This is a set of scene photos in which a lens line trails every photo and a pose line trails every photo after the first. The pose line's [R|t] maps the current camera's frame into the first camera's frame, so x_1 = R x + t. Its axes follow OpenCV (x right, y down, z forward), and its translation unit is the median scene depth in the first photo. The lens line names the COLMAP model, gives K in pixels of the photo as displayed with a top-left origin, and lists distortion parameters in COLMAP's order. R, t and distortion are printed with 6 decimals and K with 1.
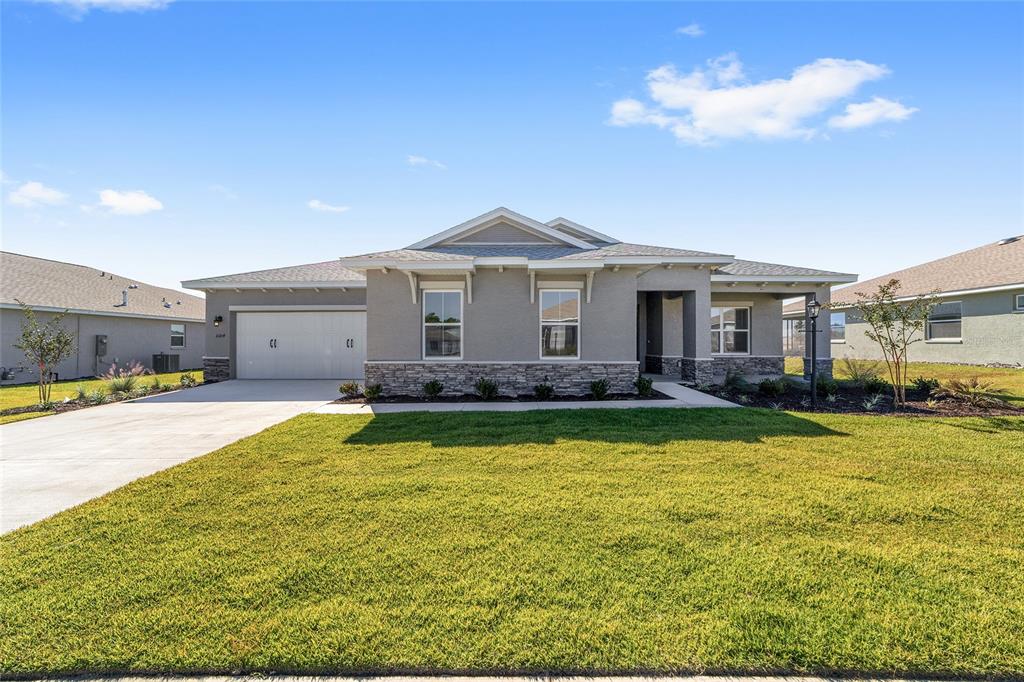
lens RADIAL K [[396.6, 0, 509.7], [0, 396.6, 342.9], [0, 0, 1]] dist [-0.030555, 0.011124]
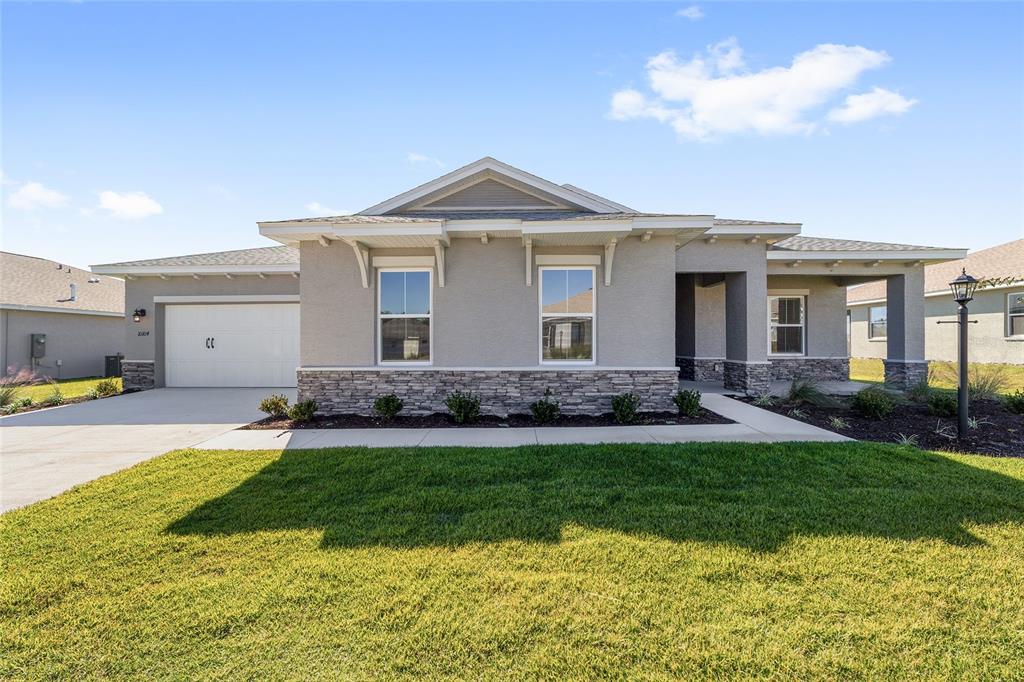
lens RADIAL K [[396.6, 0, 509.7], [0, 396.6, 342.9], [0, 0, 1]] dist [-0.030555, 0.011124]
pose [[0.999976, -0.002737, 0.006369, 0.016154], [0.002705, 0.999984, 0.005060, -0.001238], [-0.006383, -0.005043, 0.999967, 0.254257]]
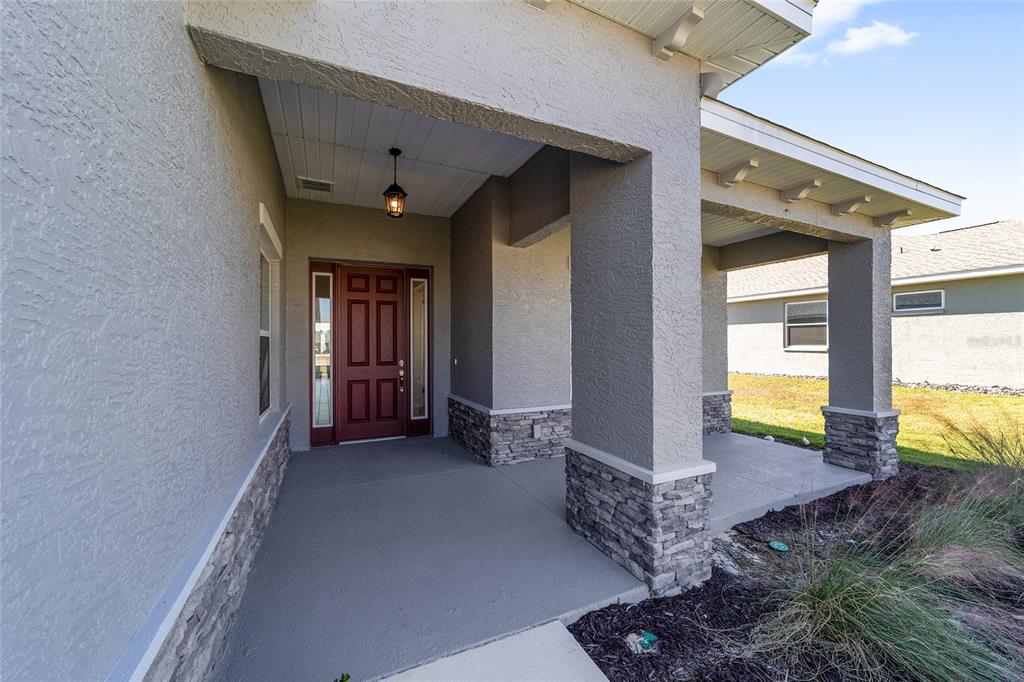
lens RADIAL K [[396.6, 0, 509.7], [0, 396.6, 342.9], [0, 0, 1]] dist [-0.030555, 0.011124]
pose [[0.892568, -0.001997, 0.450909, 0.289373], [0.001671, 0.999998, 0.001121, -0.028139], [-0.450911, -0.000247, 0.892569, 0.805040]]
